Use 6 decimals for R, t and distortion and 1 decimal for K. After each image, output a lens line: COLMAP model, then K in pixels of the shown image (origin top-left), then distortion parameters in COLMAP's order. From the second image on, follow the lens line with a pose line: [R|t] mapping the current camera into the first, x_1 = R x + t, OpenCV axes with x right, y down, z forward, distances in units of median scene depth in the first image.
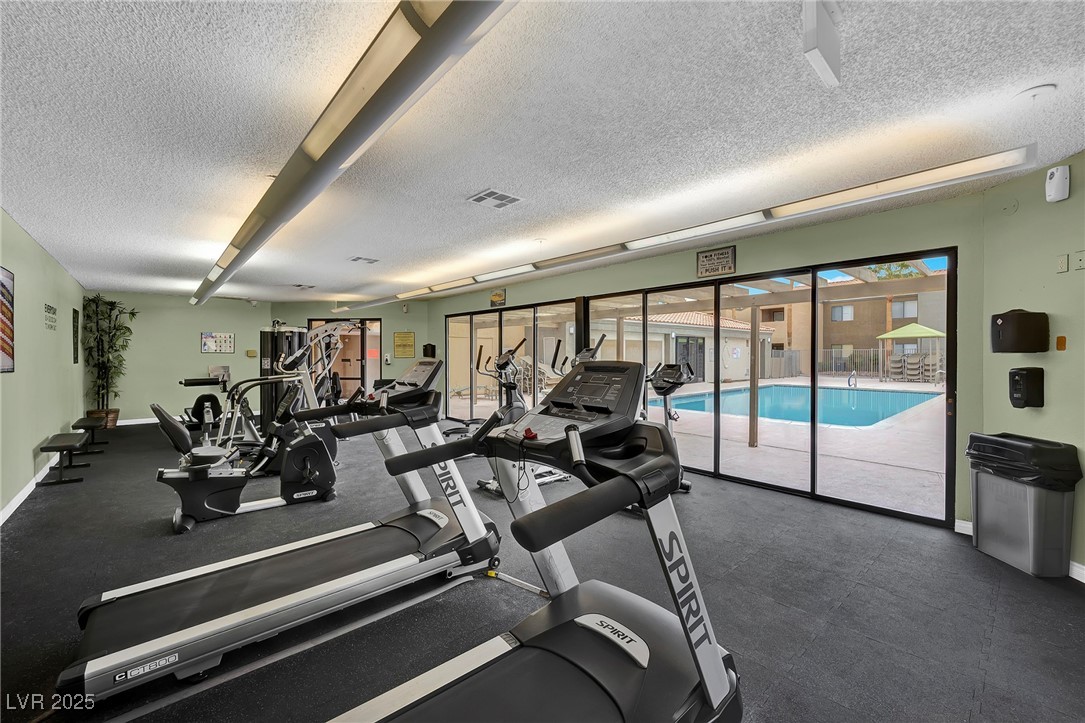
lens RADIAL K [[436.7, 0, 549.8], [0, 436.7, 355.8], [0, 0, 1]] dist [-0.000712, -0.000067]
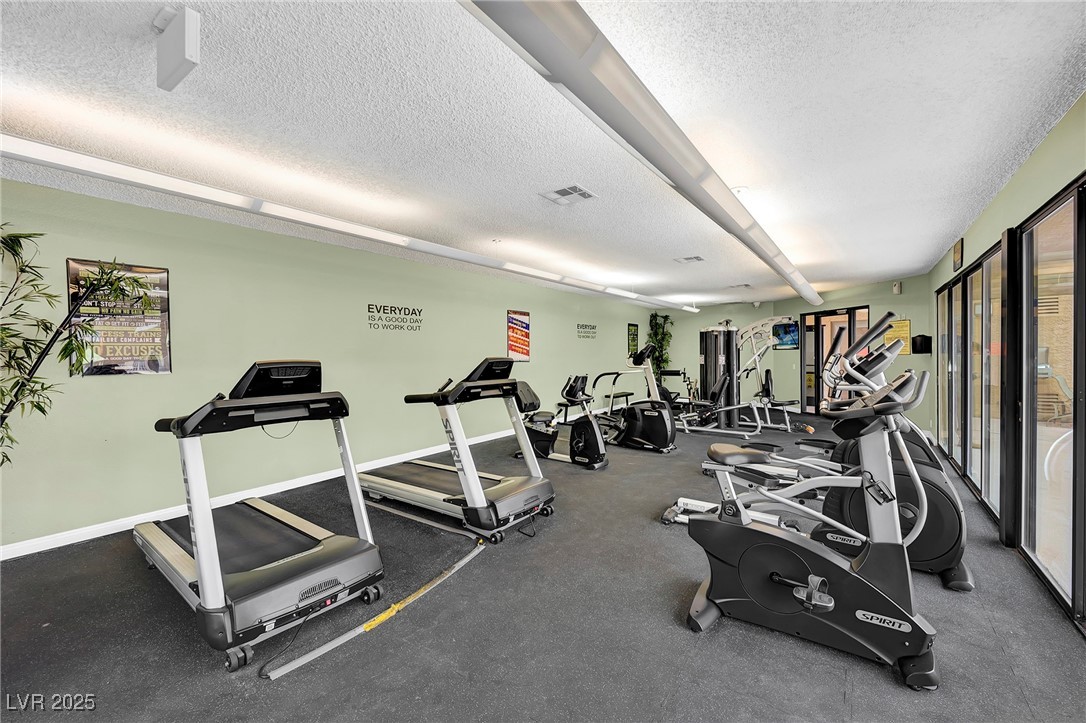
lens RADIAL K [[437.1, 0, 550.3], [0, 437.1, 355.8], [0, 0, 1]] dist [-0.000712, -0.000067]
pose [[0.207657, 0.003860, -0.978194, 0.714797], [0.006075, 0.999968, 0.005235, -0.000972], [0.978183, -0.007030, 0.207627, 0.651028]]
